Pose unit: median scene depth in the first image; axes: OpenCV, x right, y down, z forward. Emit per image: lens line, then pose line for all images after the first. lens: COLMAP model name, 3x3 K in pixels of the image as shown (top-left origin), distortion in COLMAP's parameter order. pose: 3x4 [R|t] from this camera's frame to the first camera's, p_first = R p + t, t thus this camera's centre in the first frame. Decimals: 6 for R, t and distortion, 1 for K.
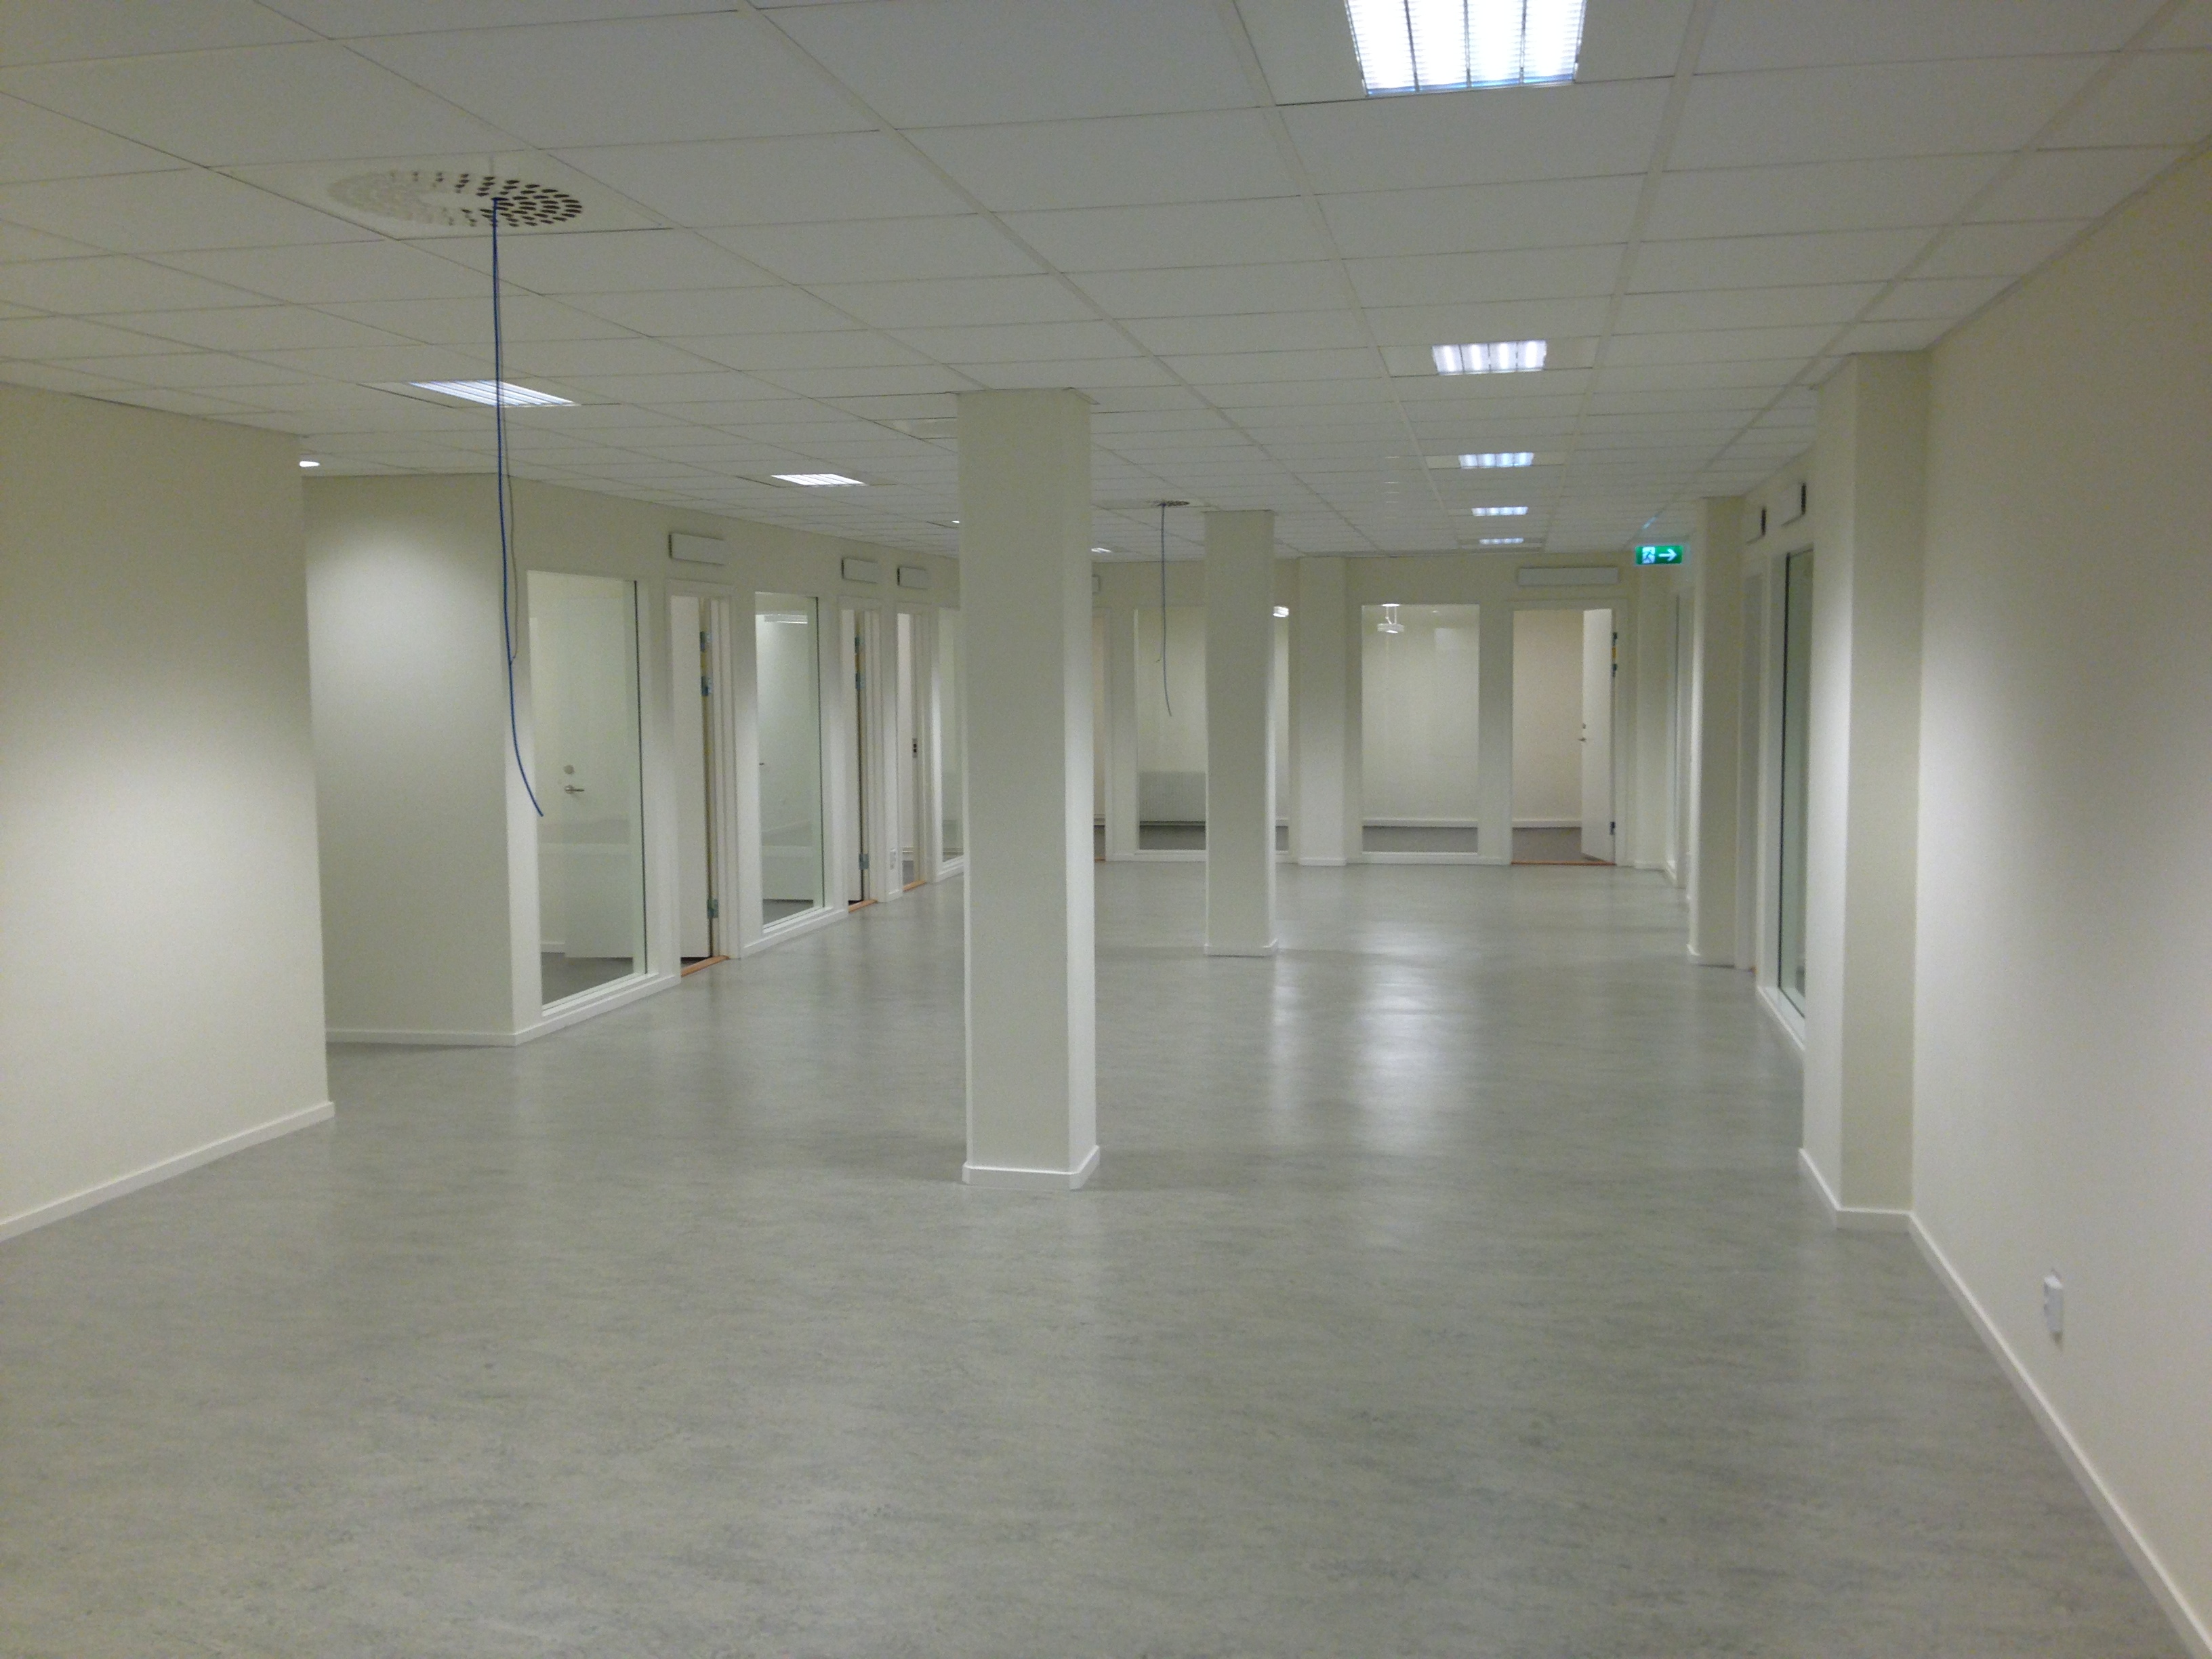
lens RADIAL K [[2070.1, 0, 1106.6], [0, 2070.1, 830.2], [0, 0, 1]] dist [-0.064360, 0.000000]
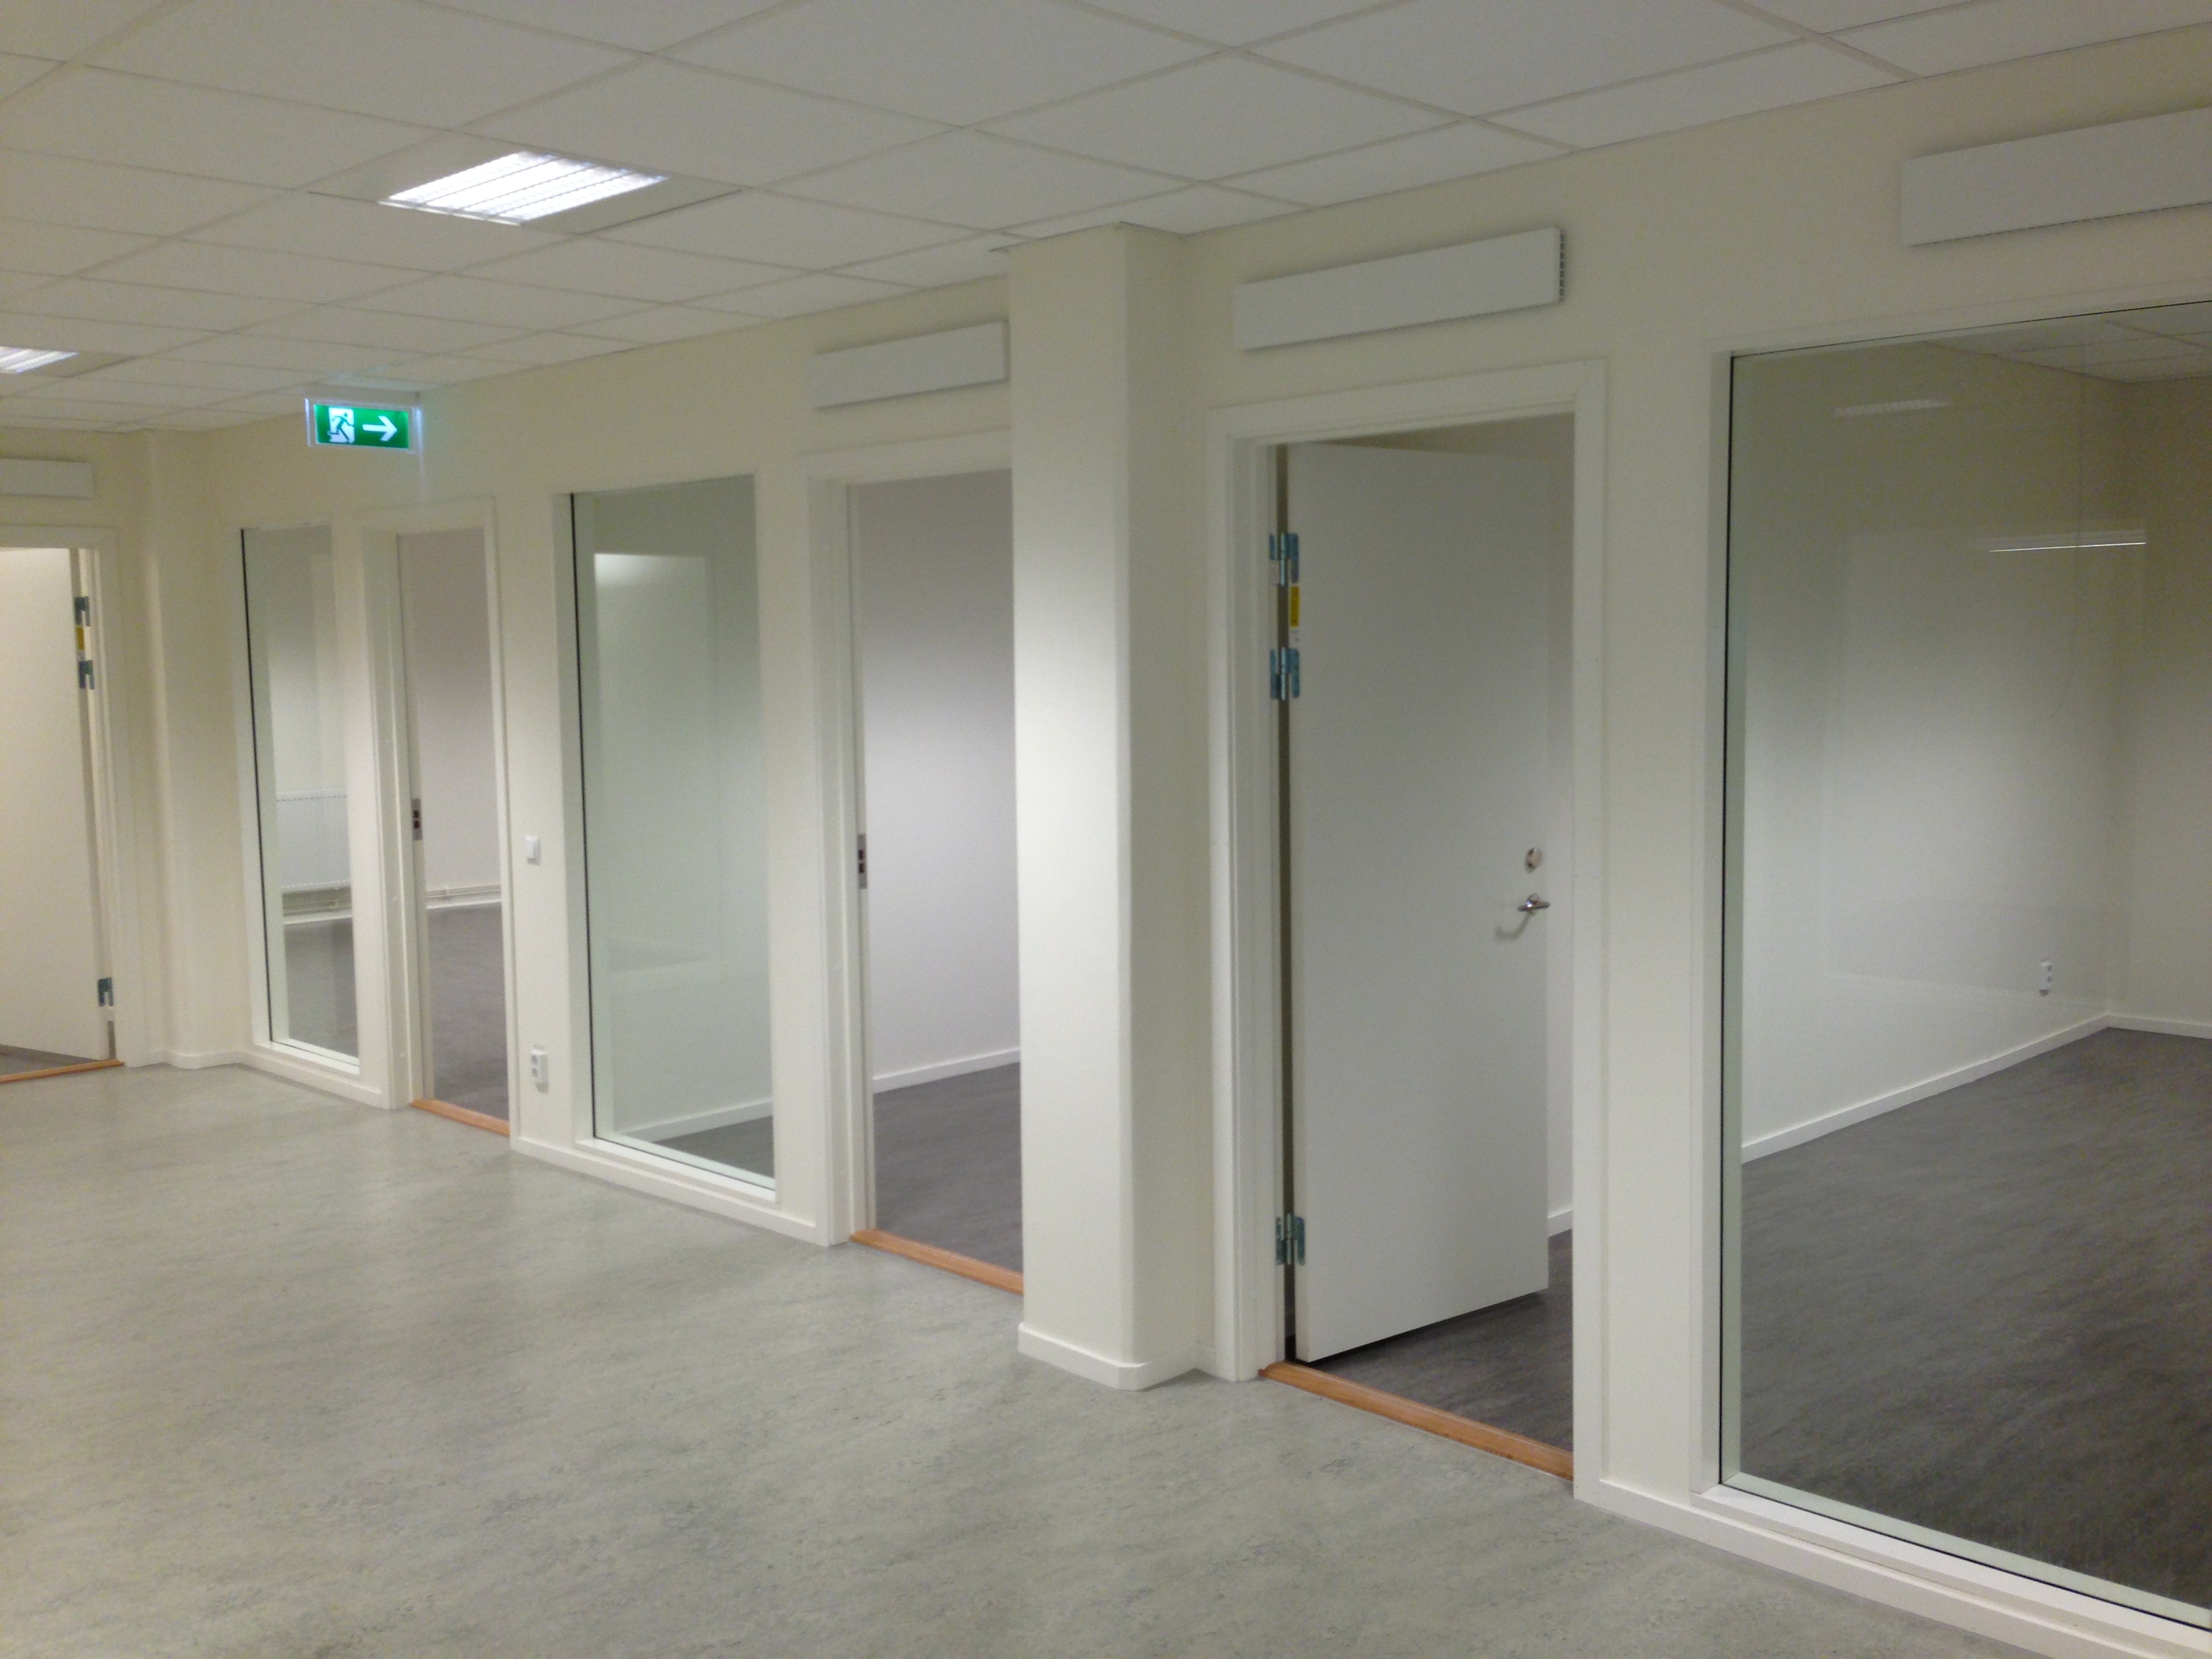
lens RADIAL K [[2070.1, 0, 1107.2], [0, 2070.1, 834.7], [0, 0, 1]] dist [-0.064360, 0.000000]
pose [[0.486495, -0.067942, 0.871038, -0.068072], [0.069990, 0.996798, 0.038660, -0.045544], [-0.870875, 0.042156, 0.489693, 0.620261]]
